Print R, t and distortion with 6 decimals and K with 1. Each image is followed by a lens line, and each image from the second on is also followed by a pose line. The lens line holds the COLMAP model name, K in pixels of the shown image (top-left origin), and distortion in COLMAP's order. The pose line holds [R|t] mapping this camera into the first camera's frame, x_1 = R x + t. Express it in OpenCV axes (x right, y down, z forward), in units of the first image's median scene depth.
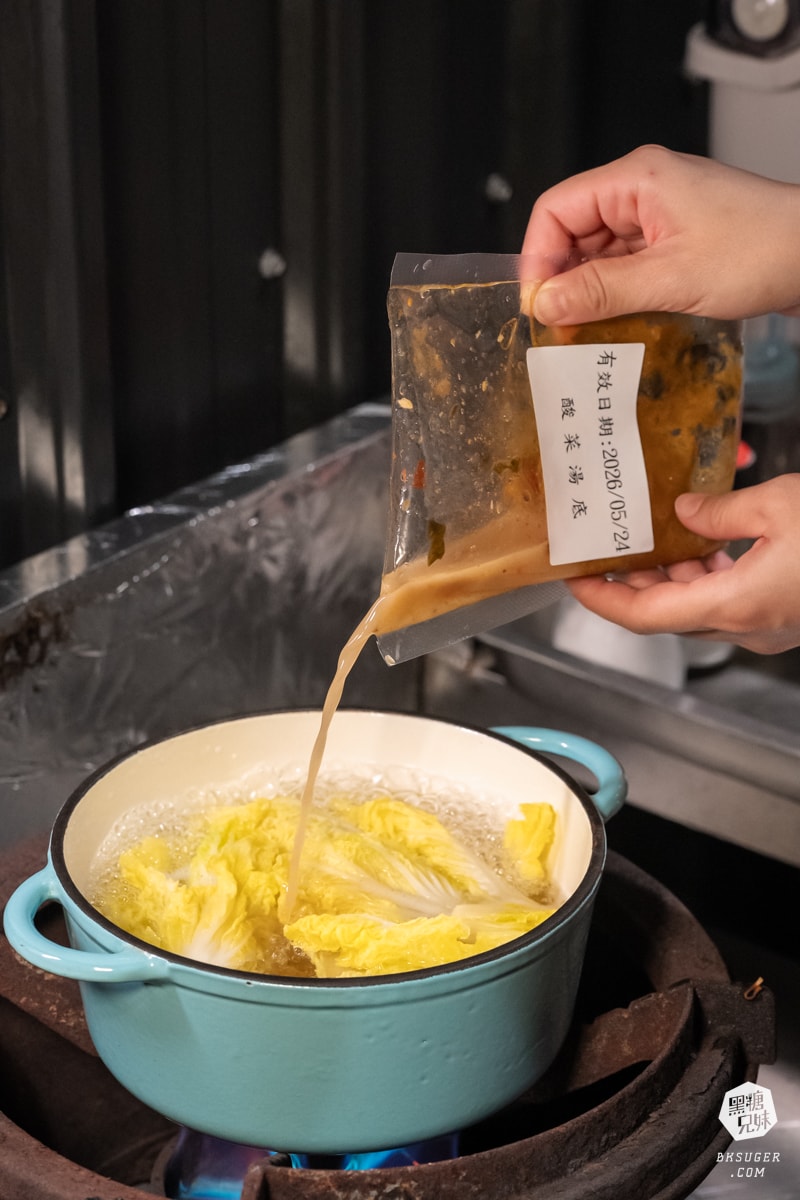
lens RADIAL K [[2752.3, 0, 400.0], [0, 2752.3, 600.0], [0, 0, 1]] dist [0.061175, -0.493710]
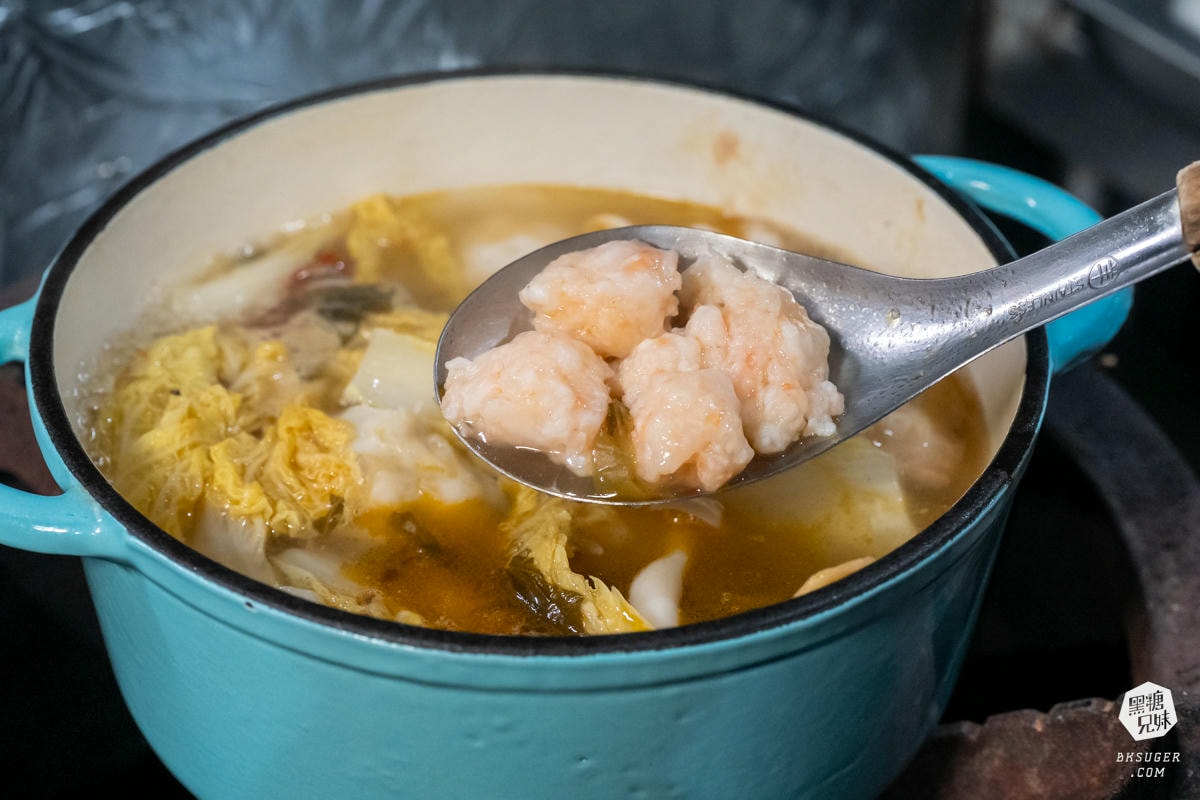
lens RADIAL K [[2793.0, 0, 600.0], [0, 2793.0, 400.0], [0, 0, 1]] dist [-0.013969, 0.165697]
pose [[0.965626, 0.164767, -0.201042, 0.098743], [-0.124297, 0.971967, 0.199577, -0.011171], [0.228290, -0.167728, 0.959036, 0.465983]]
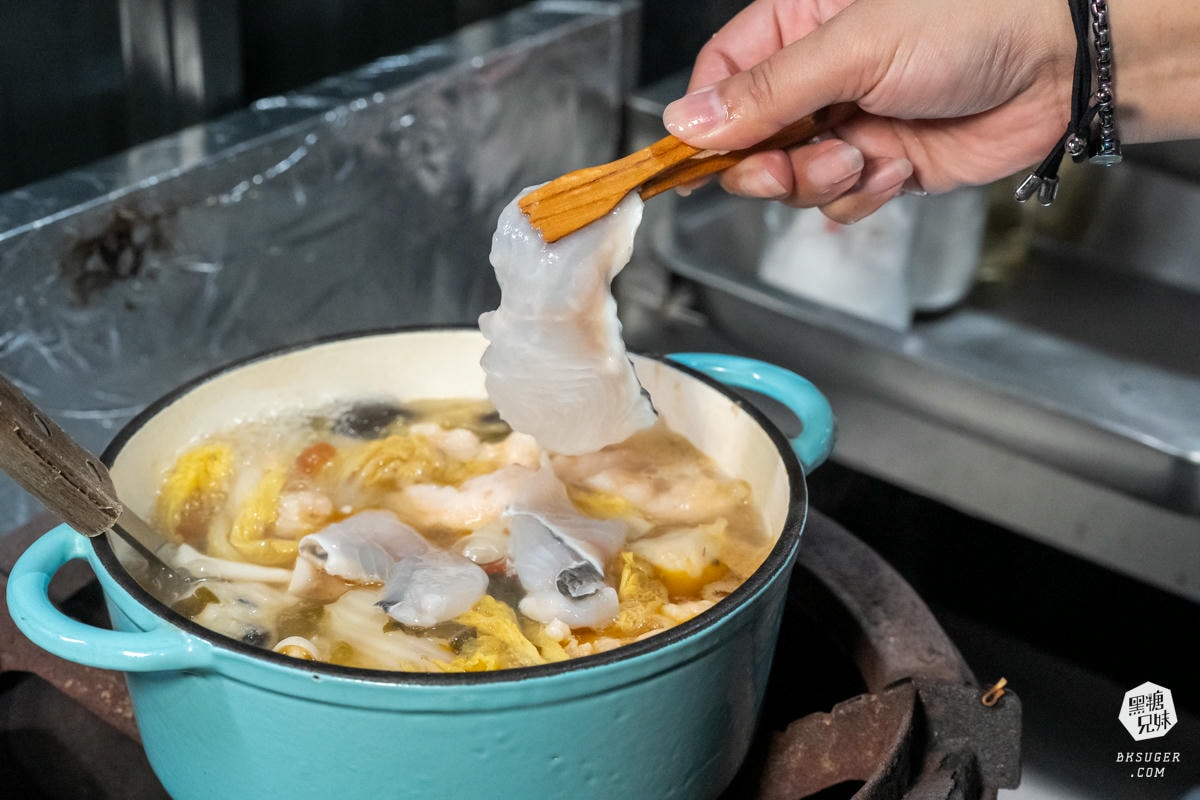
lens RADIAL K [[2424.3, 0, 600.0], [0, 2424.3, 400.0], [0, 0, 1]] dist [0.002329, -0.304119]
pose [[0.999600, 0.019021, -0.020922, 0.030354], [-0.018144, 0.998981, 0.041336, 0.032971], [0.021687, -0.040940, 0.998926, 0.320781]]
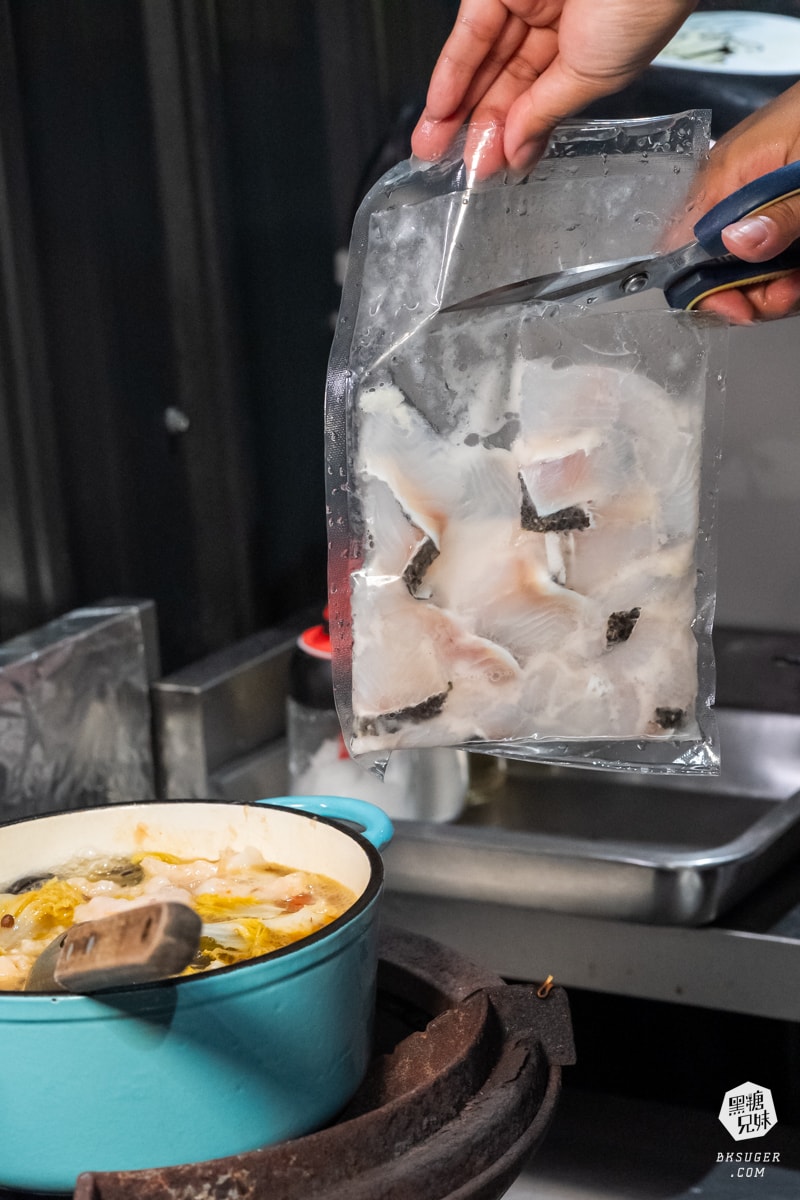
lens RADIAL K [[2676.5, 0, 400.0], [0, 2676.5, 600.0], [0, 0, 1]] dist [-0.037968, -0.525408]
pose [[0.983790, -0.114728, 0.137825, -0.043749], [0.139216, 0.973069, -0.183725, 0.174768], [-0.113035, 0.199934, 0.973267, 0.017342]]
